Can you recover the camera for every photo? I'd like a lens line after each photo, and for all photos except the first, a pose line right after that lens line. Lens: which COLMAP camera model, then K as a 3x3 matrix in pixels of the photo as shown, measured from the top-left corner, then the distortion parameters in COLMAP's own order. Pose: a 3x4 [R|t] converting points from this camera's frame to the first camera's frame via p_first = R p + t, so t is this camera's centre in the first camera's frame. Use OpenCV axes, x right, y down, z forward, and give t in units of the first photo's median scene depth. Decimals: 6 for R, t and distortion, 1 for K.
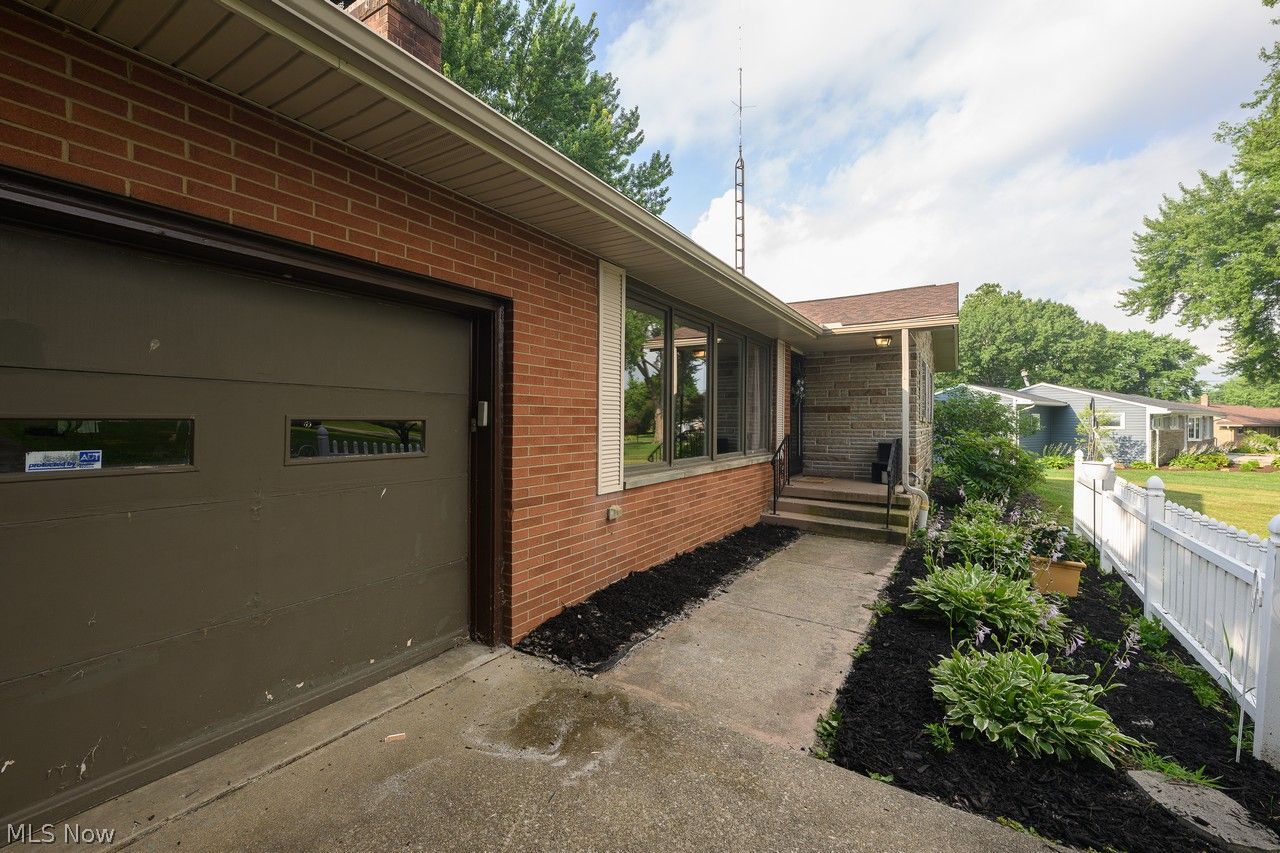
lens RADIAL K [[535.6, 0, 642.5], [0, 535.6, 415.9], [0, 0, 1]] dist [0.001502, 0.000147]
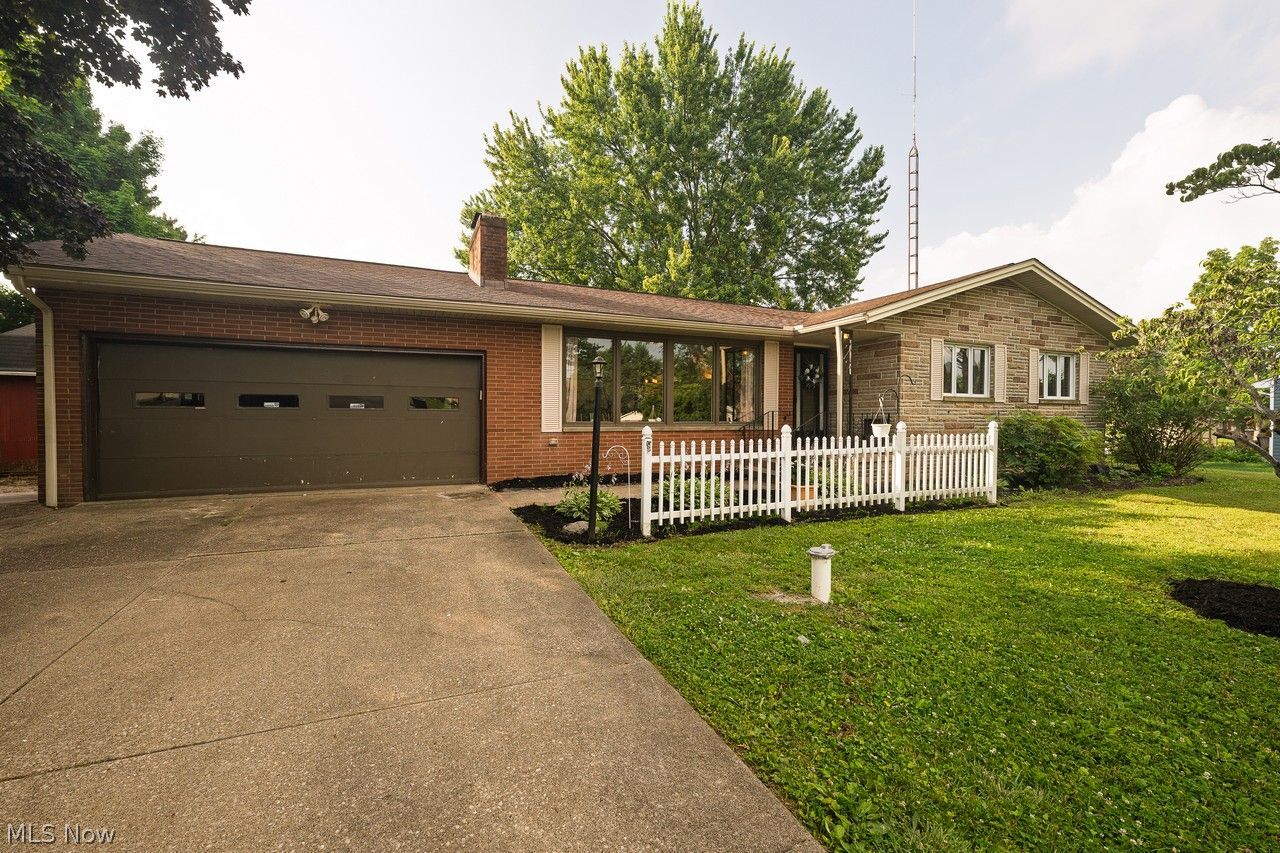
lens RADIAL K [[535.6, 0, 642.5], [0, 535.6, 415.9], [0, 0, 1]] dist [0.001502, 0.000147]
pose [[0.817764, 0.002257, -0.575549, 0.810793], [0.004776, 0.999931, 0.010708, 0.031884], [0.575534, -0.011505, 0.817697, -0.295121]]
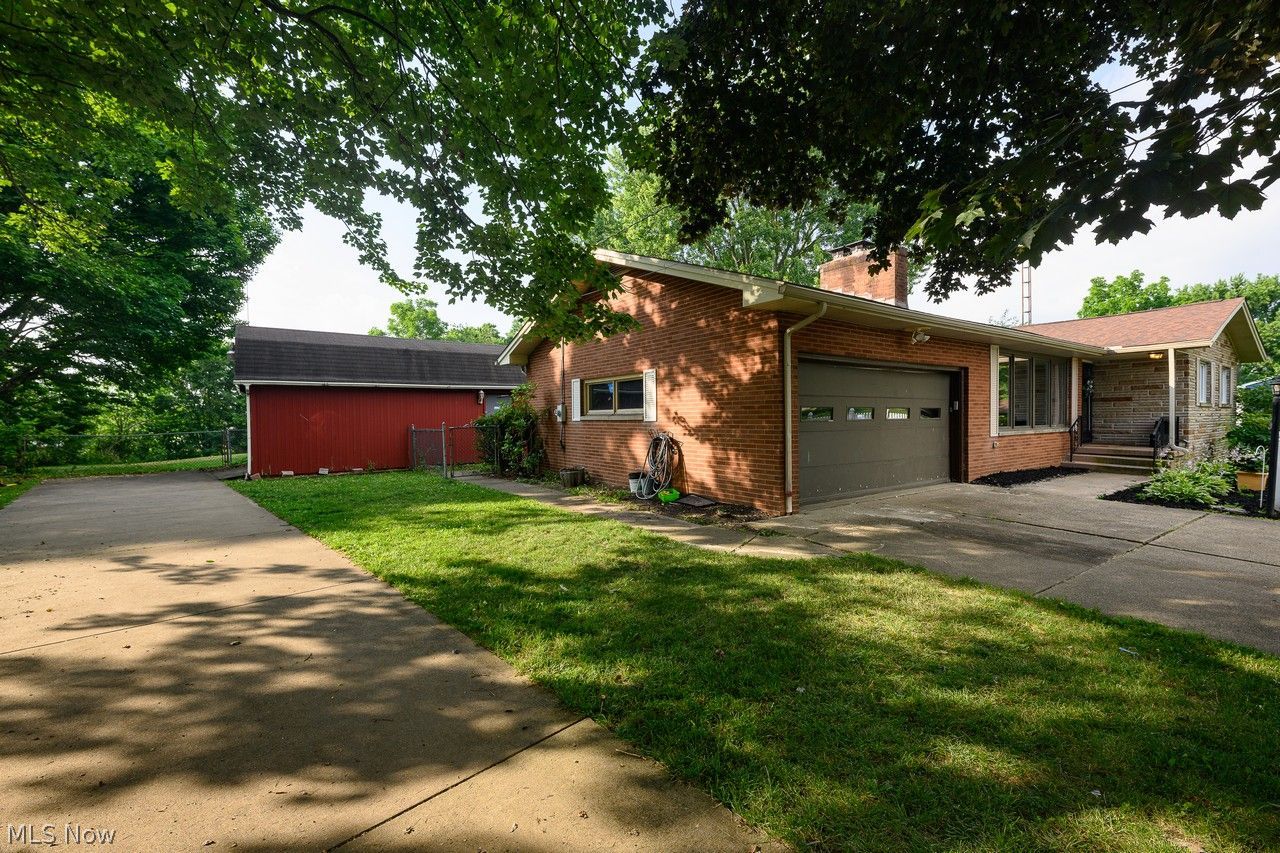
lens RADIAL K [[535.6, 0, 642.5], [0, 535.6, 415.9], [0, 0, 1]] dist [0.001502, 0.000147]
pose [[0.916723, -0.009155, -0.399420, -0.310907], [0.014865, 0.999827, 0.011202, -0.002978], [0.399248, -0.016206, 0.916700, -1.069767]]
